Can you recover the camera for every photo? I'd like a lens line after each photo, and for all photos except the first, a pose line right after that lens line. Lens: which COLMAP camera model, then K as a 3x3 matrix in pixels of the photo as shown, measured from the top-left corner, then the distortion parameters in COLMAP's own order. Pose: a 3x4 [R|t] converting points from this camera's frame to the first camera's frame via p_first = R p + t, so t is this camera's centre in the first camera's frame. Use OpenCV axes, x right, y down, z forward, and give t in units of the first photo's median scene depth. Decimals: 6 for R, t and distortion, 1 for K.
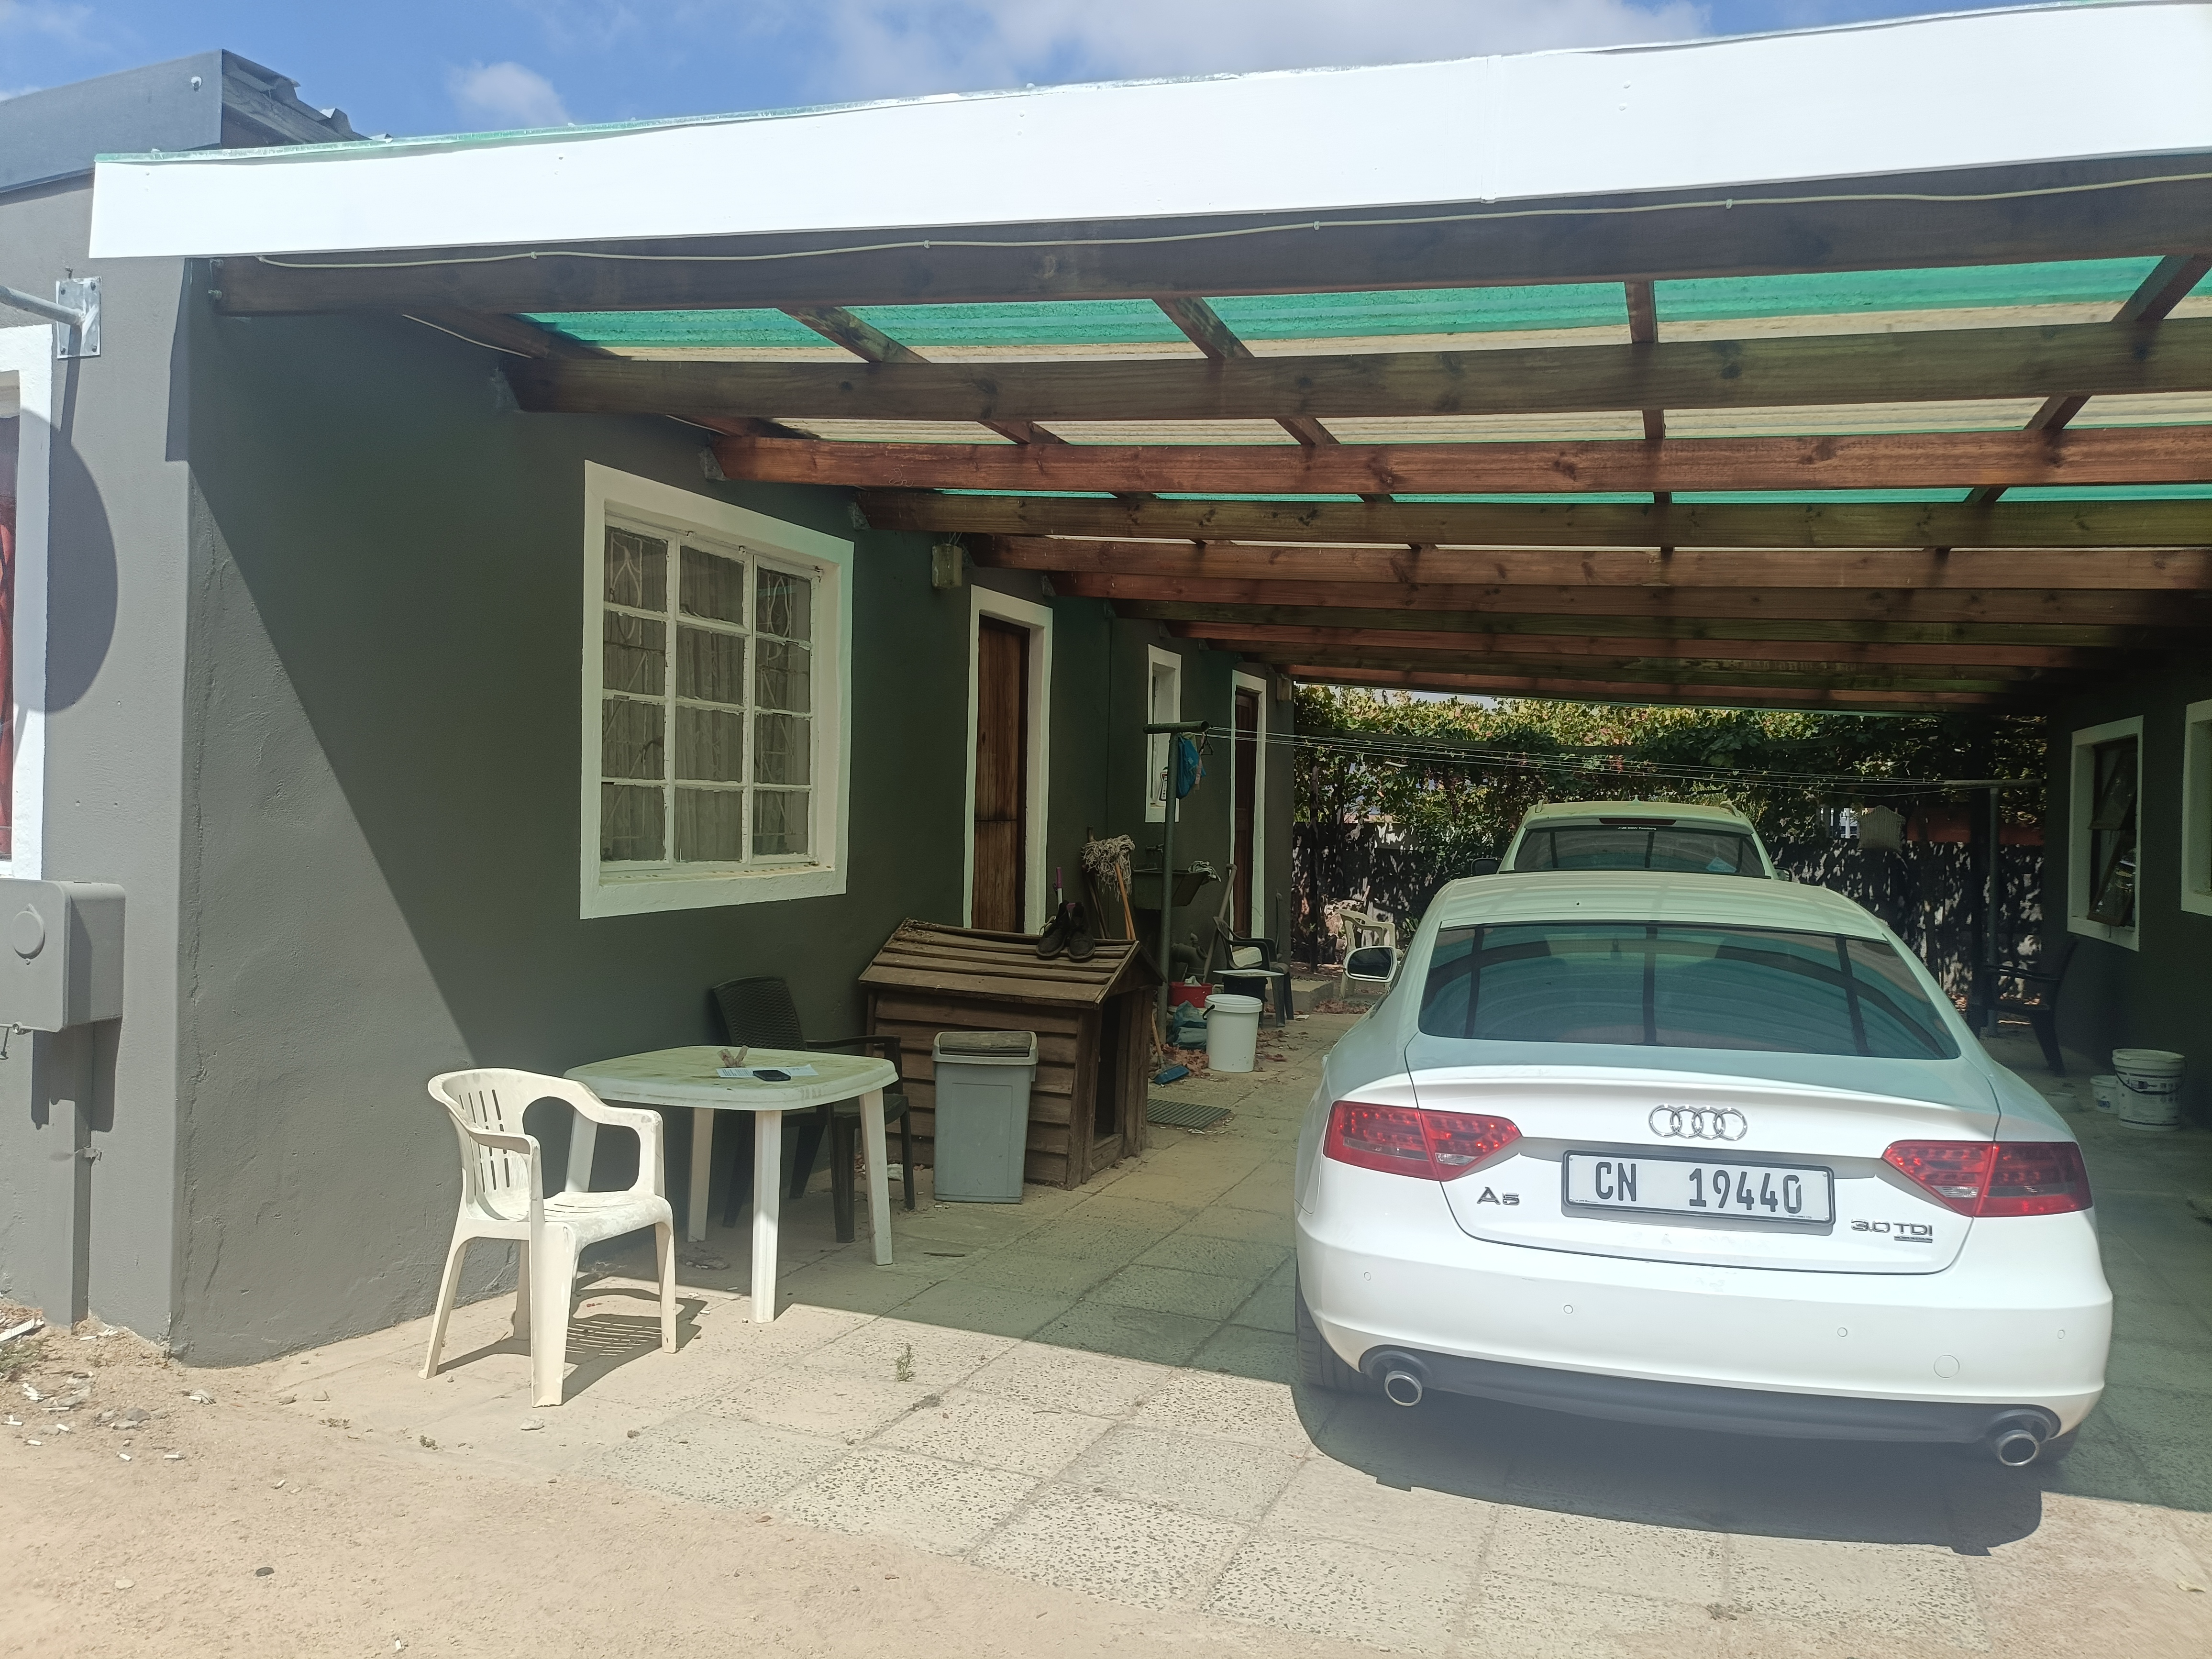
lens RADIAL K [[1592.6, 0, 1098.0], [0, 1592.6, 848.6], [0, 0, 1]] dist [0.022827, -0.000825]
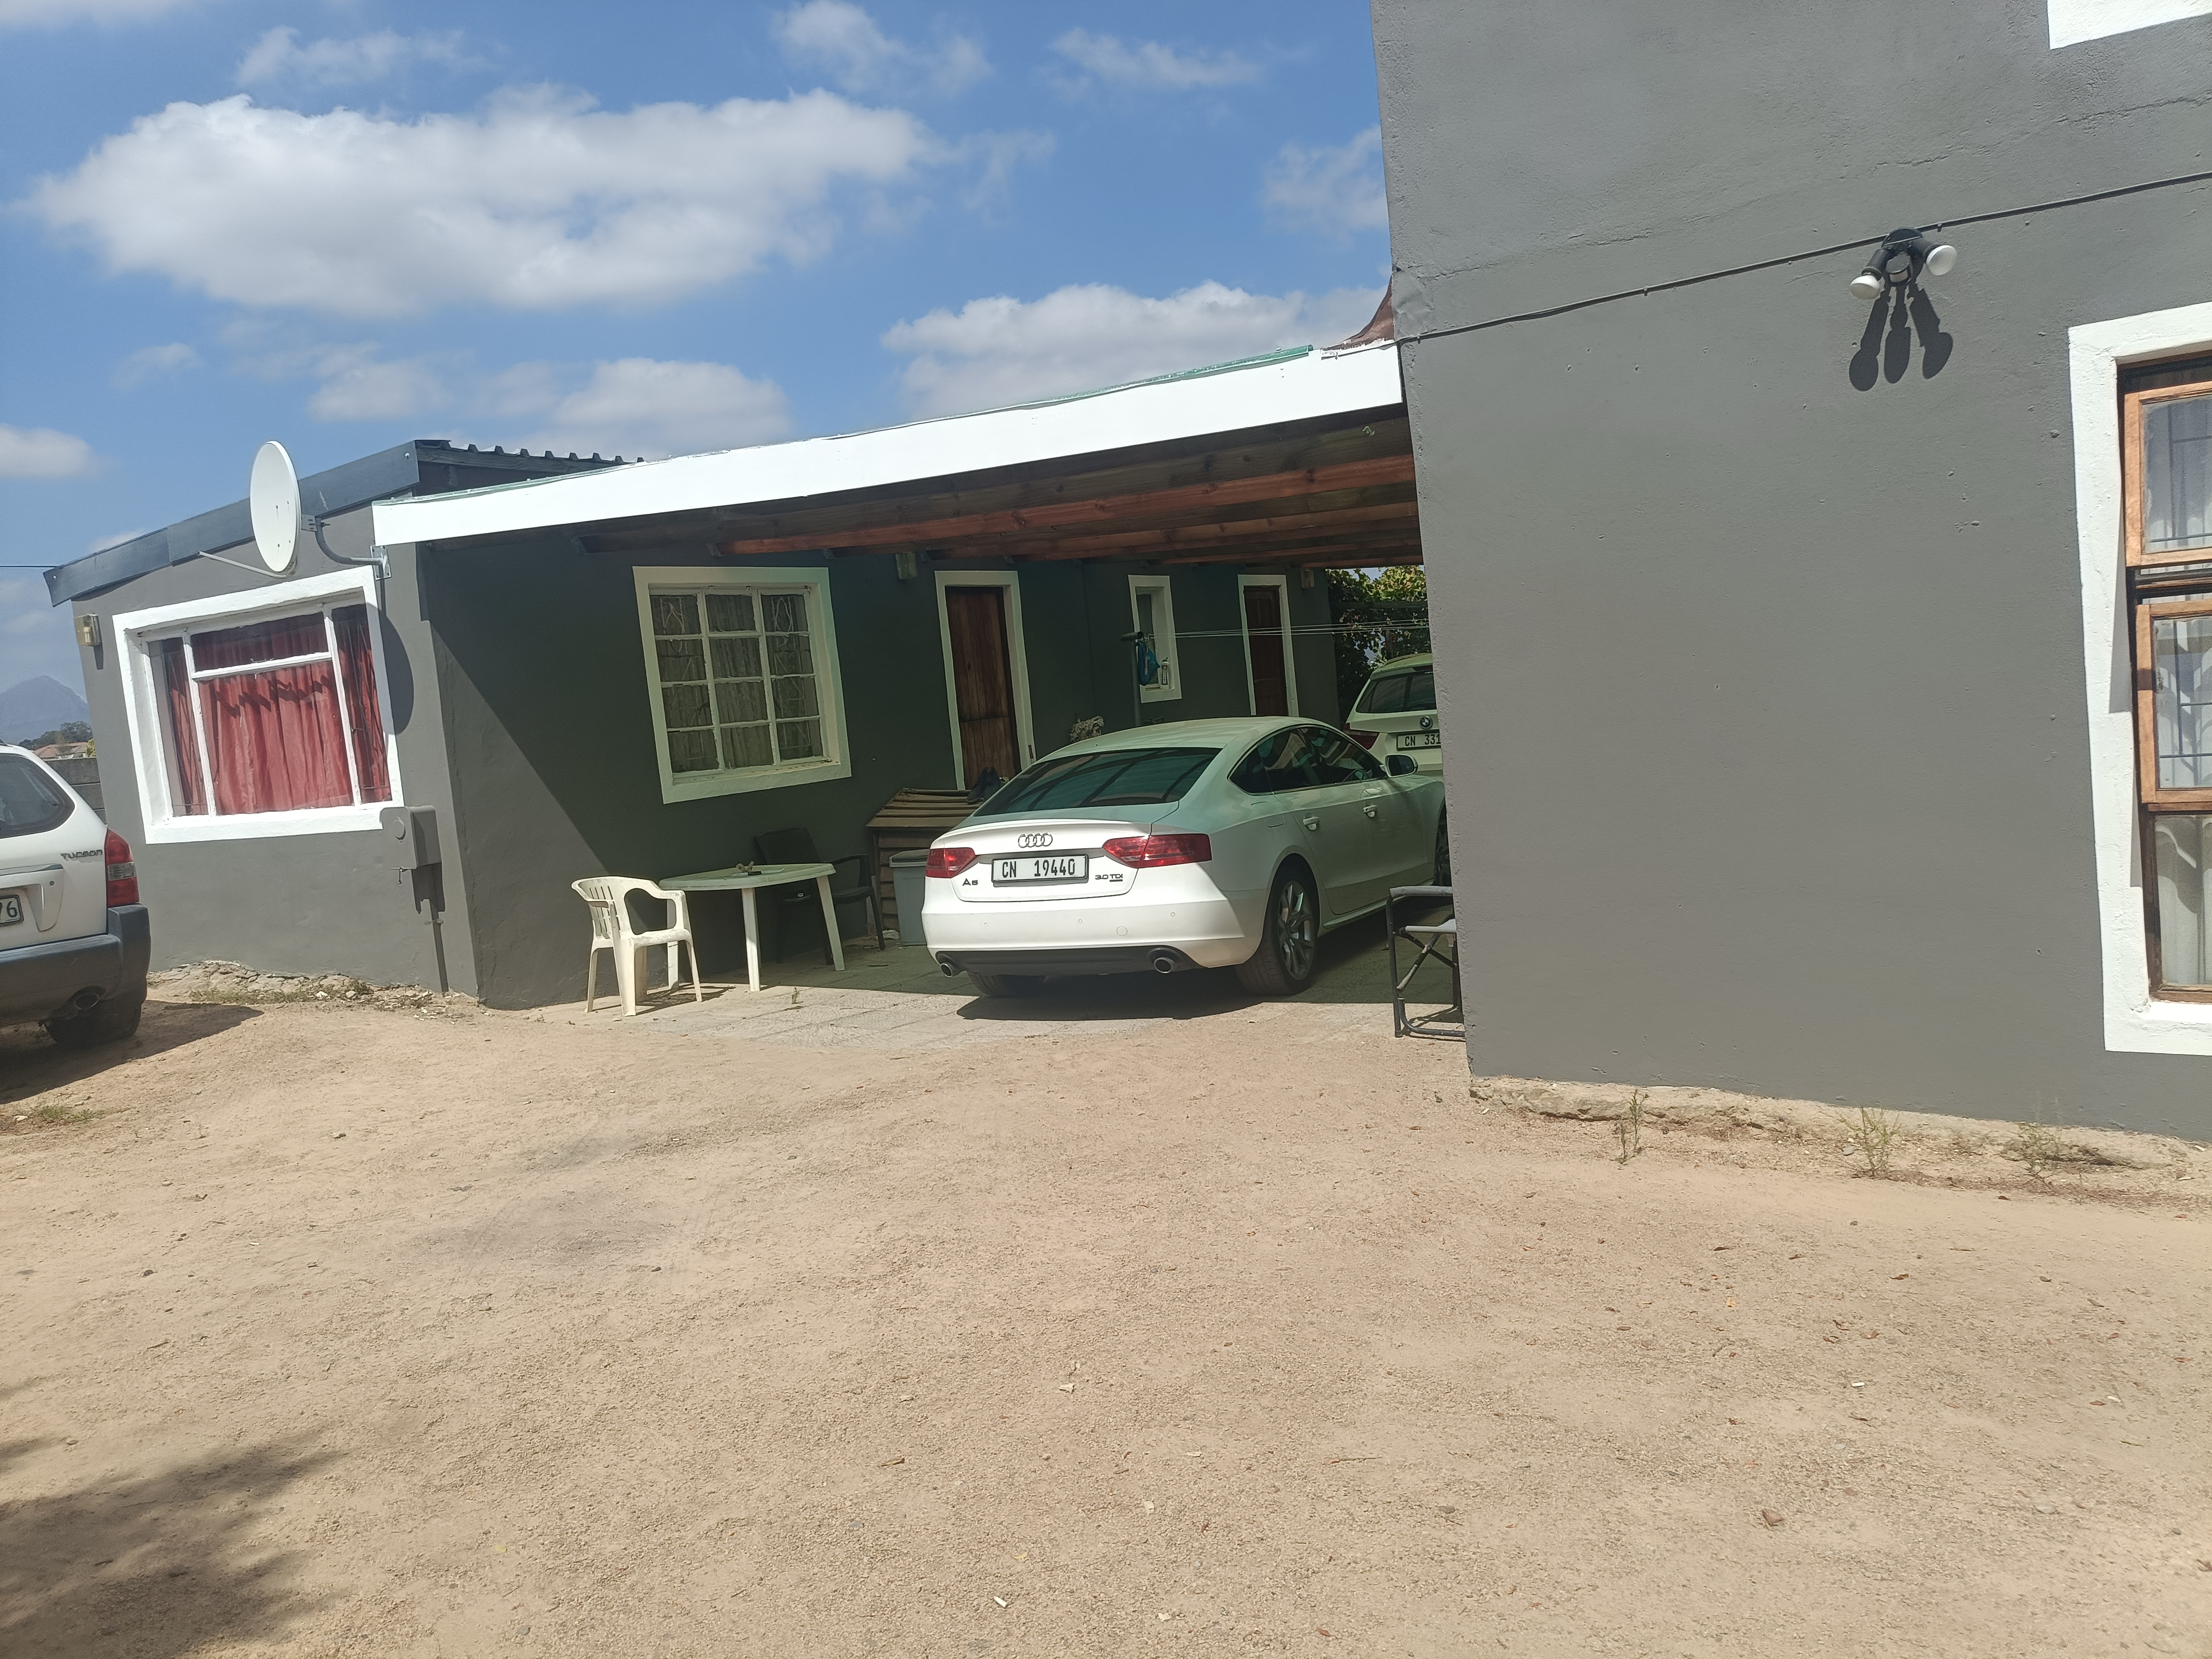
lens RADIAL K [[1593.1, 0, 1116.3], [0, 1593.1, 870.5], [0, 0, 1]] dist [0.021578, -0.004884]
pose [[0.968280, -0.087811, -0.233929, 0.705276], [0.109391, 0.990701, 0.080905, 0.029542], [0.224649, -0.103929, 0.968882, -0.821966]]
